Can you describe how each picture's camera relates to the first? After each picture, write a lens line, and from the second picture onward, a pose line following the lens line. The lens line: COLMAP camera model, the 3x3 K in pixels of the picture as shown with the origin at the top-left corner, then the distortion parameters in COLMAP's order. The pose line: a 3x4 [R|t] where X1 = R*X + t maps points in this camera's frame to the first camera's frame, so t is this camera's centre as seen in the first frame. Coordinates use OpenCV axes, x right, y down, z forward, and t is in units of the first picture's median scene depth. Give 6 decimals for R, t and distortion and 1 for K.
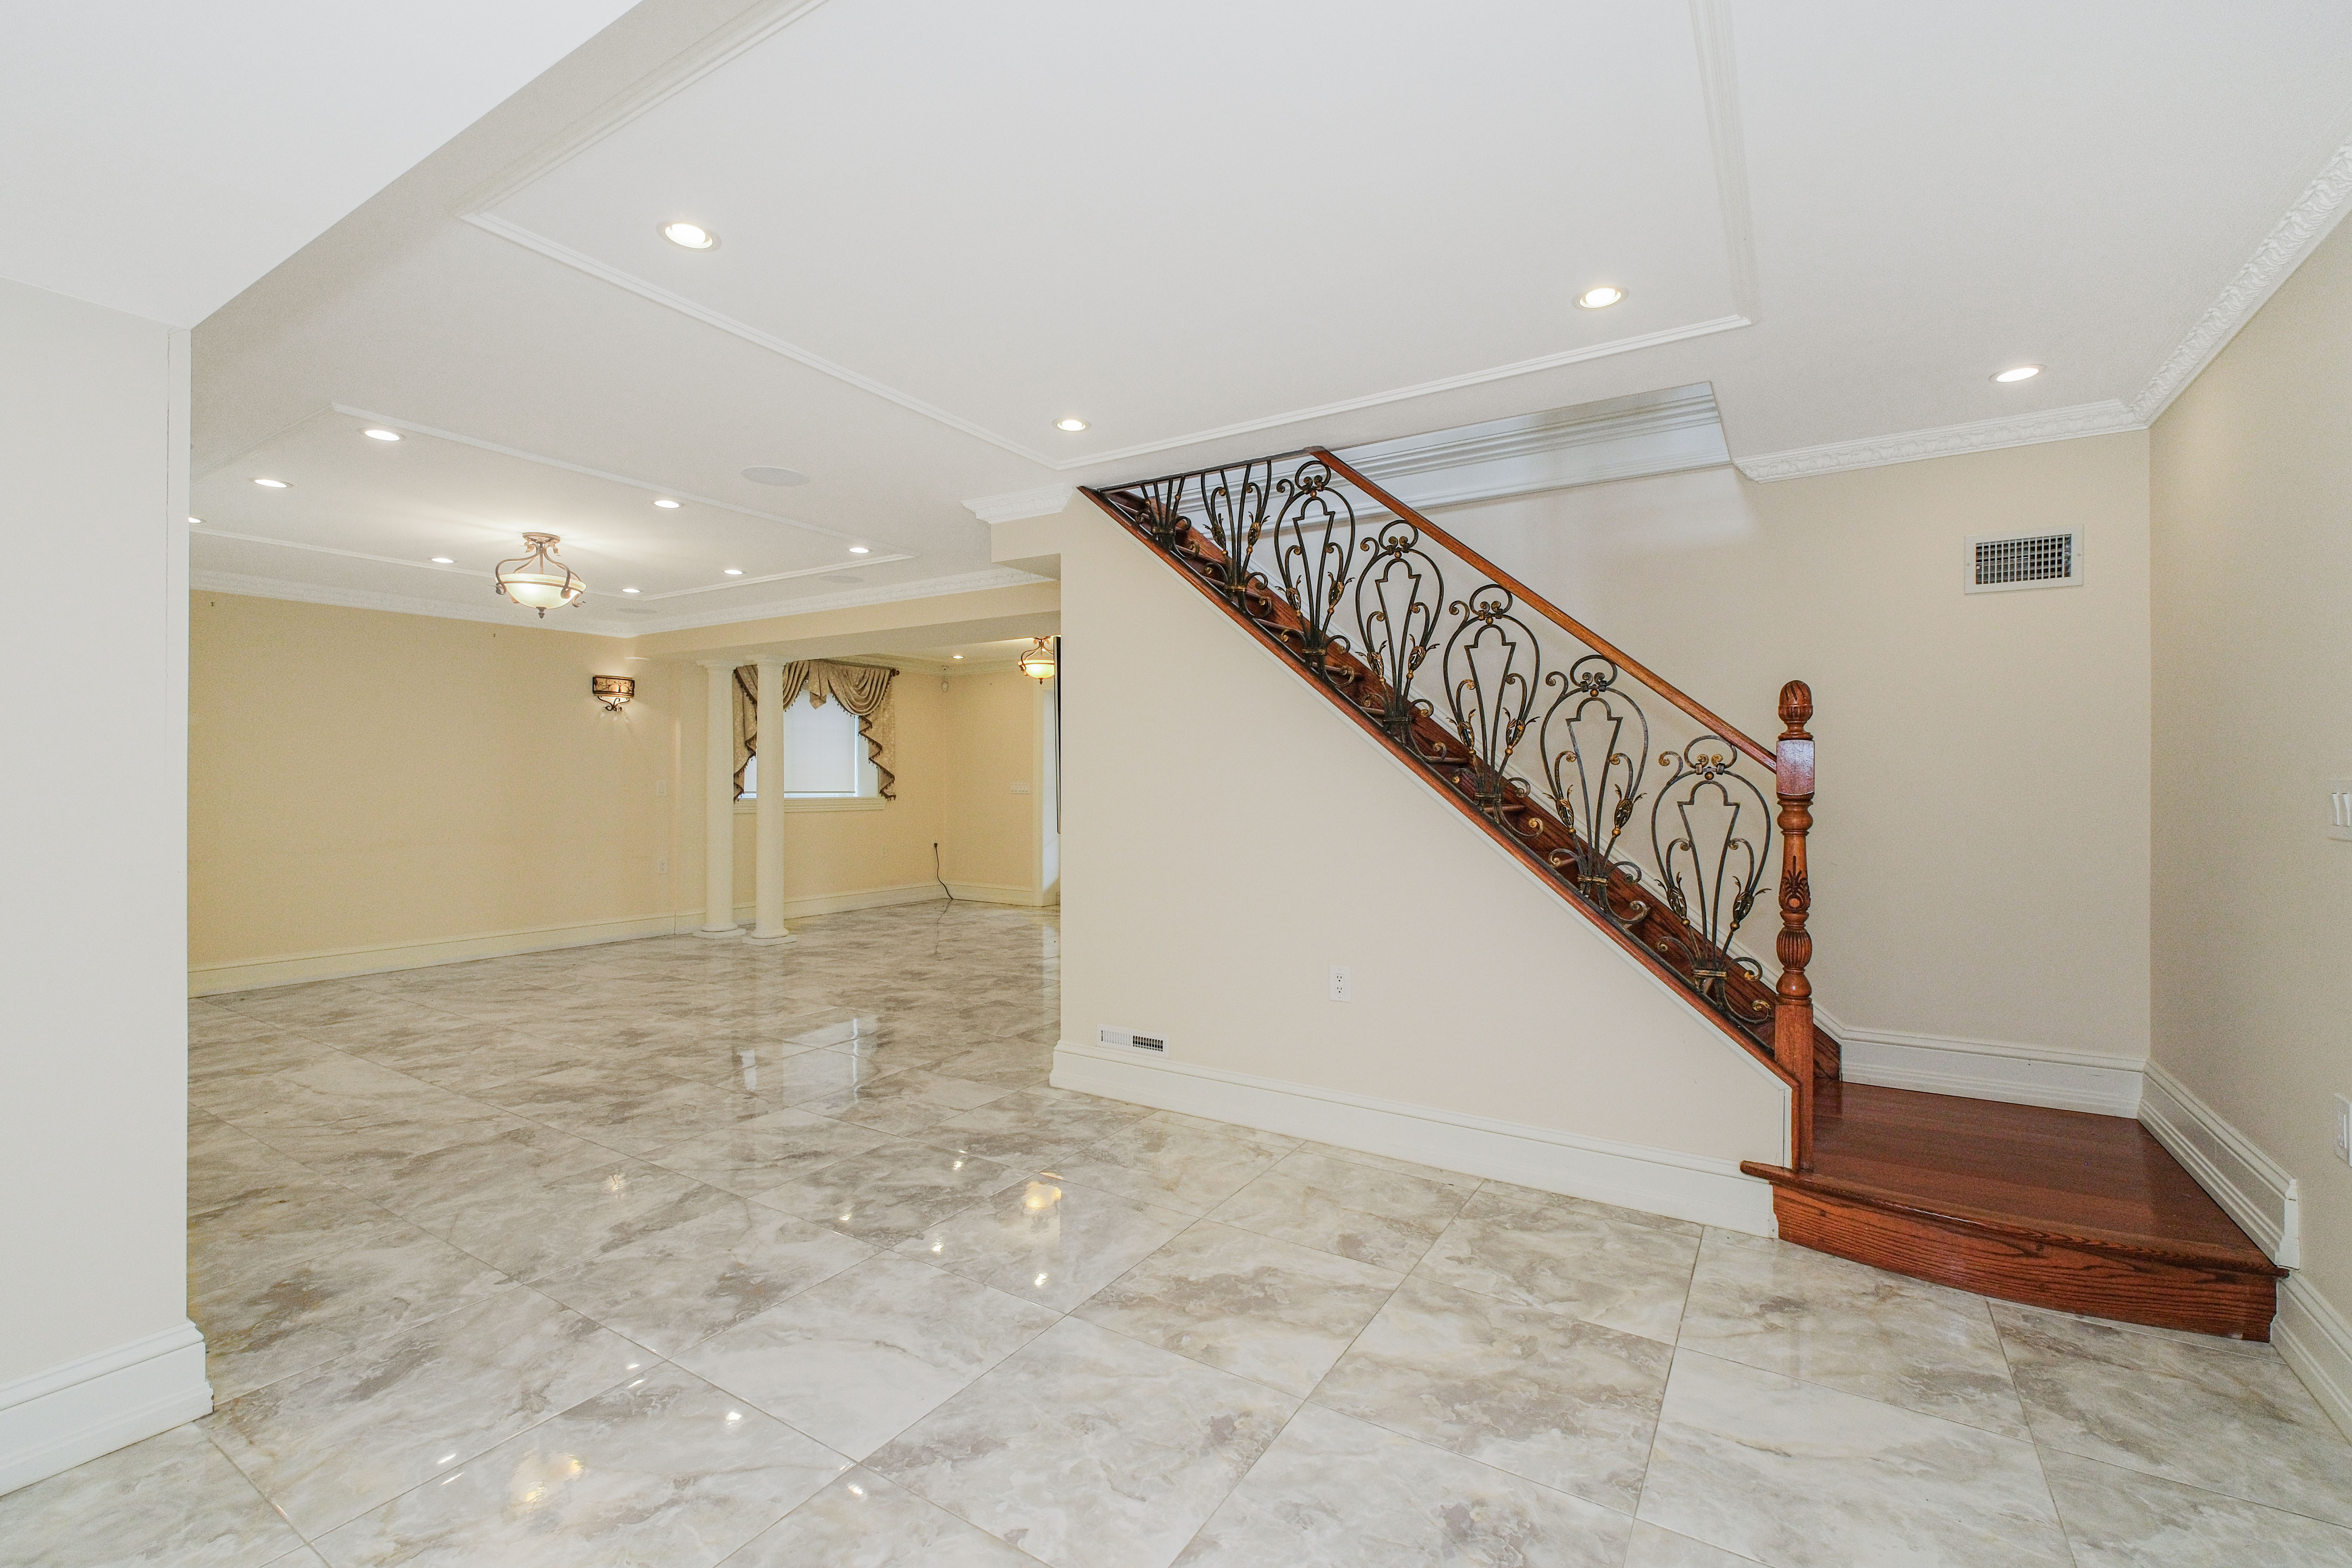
lens RADIAL K [[1005.6, 0, 1188.2], [0, 1005.6, 781.6], [0, 0, 1]] dist [0.002233, 0.000011]
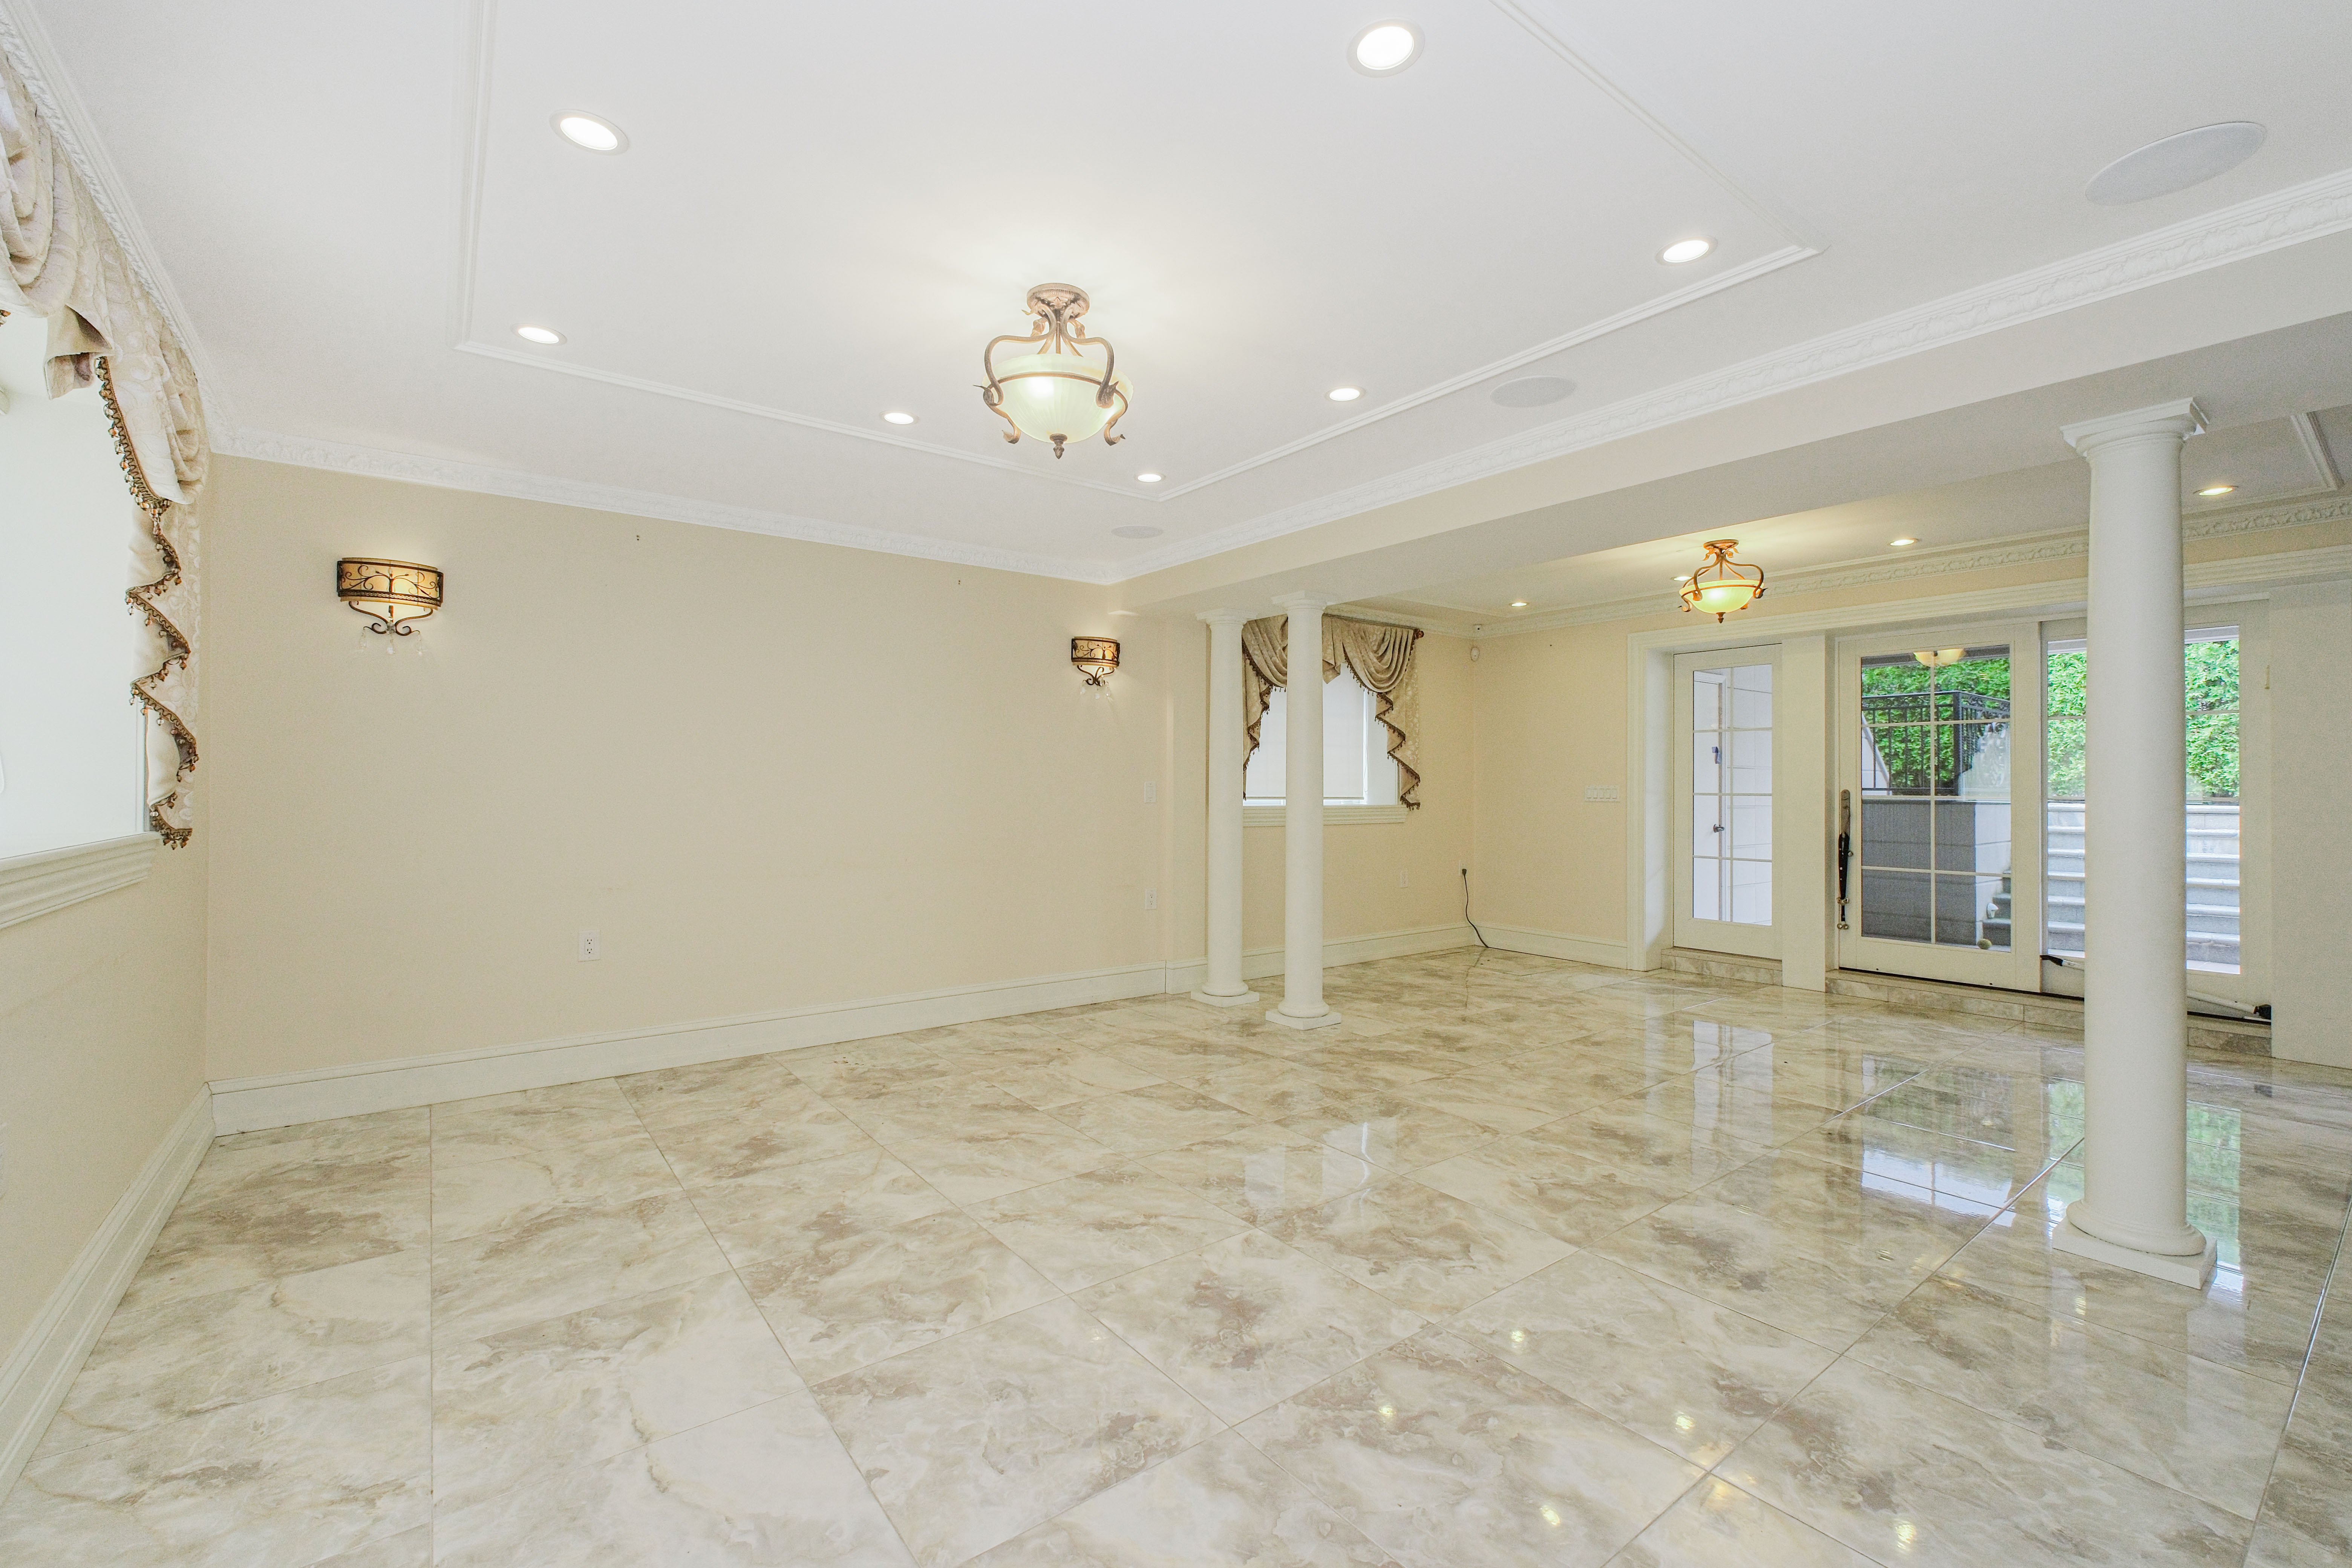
lens RADIAL K [[1005.6, 0, 1182.3], [0, 1005.6, 774.1], [0, 0, 1]] dist [0.002233, 0.000011]
pose [[0.934026, -0.003037, -0.357191, -0.641095], [-0.001548, 0.999920, -0.012549, 0.007923], [0.357201, 0.012274, 0.933947, 0.872373]]
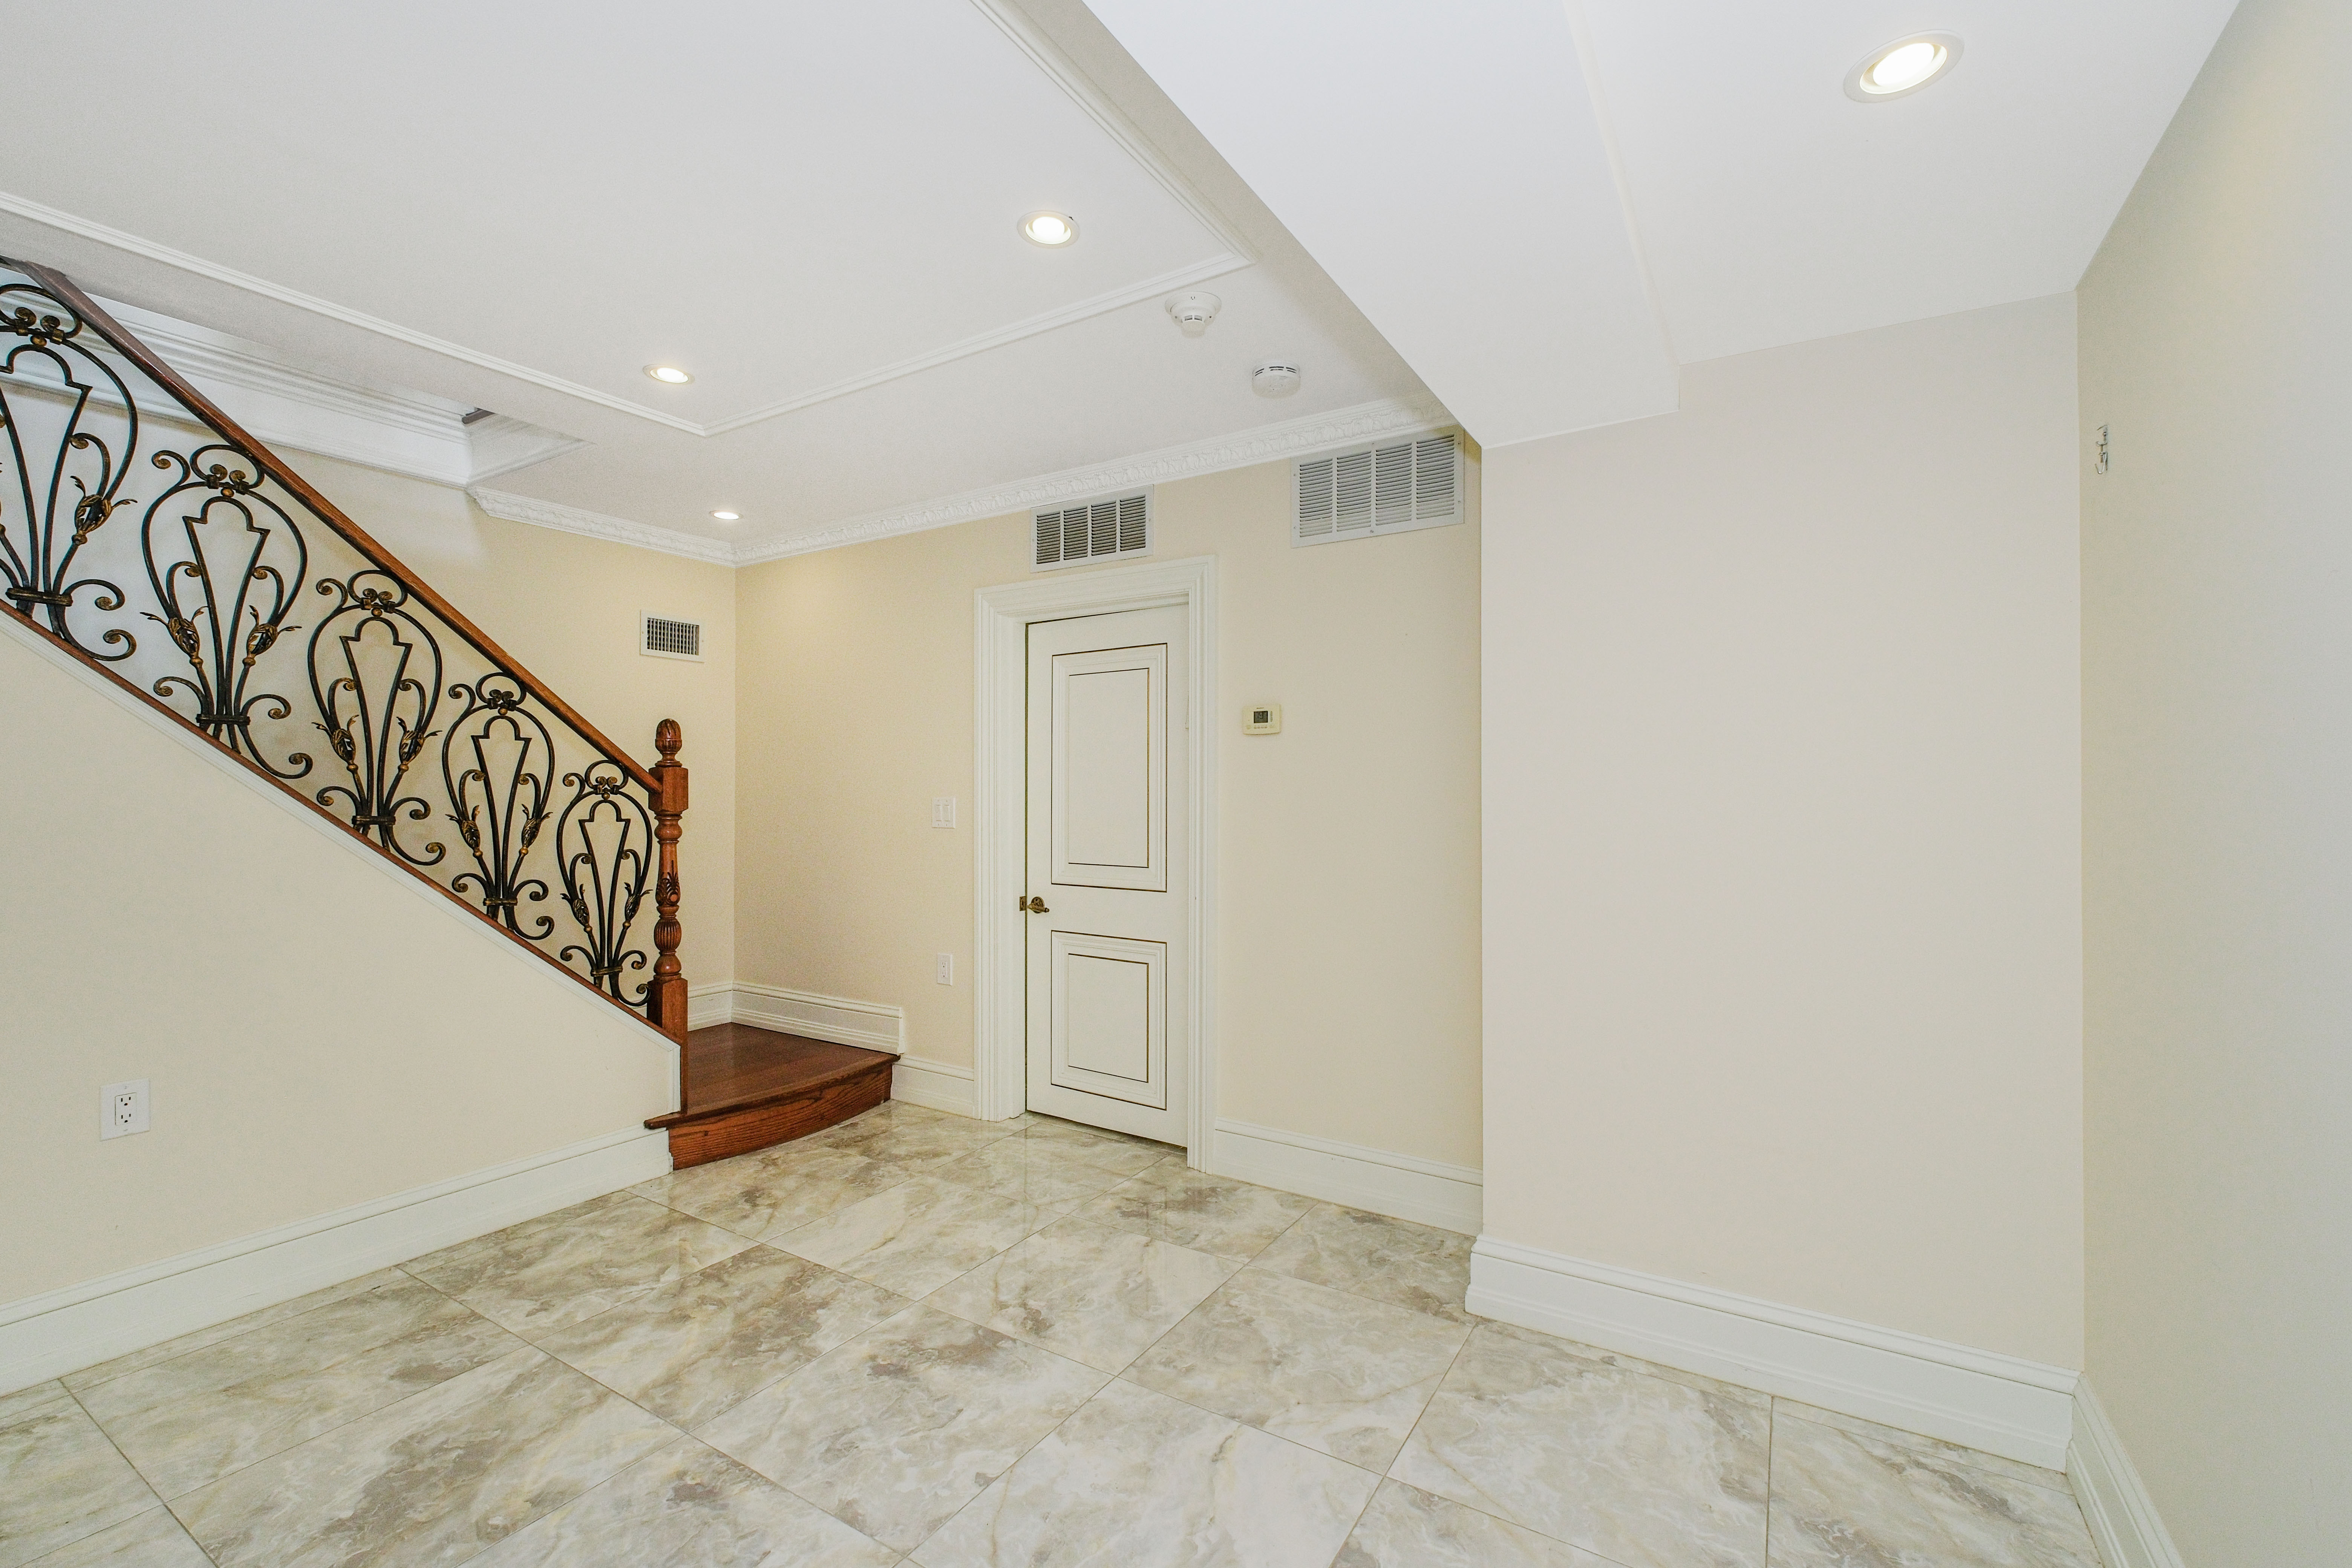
lens RADIAL K [[1005.6, 0, 1160.6], [0, 1005.6, 790.0], [0, 0, 1]] dist [0.002233, 0.000011]
pose [[0.006055, 0.003795, 0.999974, -0.574976], [-0.001491, 0.999992, -0.003786, -0.008329], [-0.999981, -0.001468, 0.006061, 0.351845]]
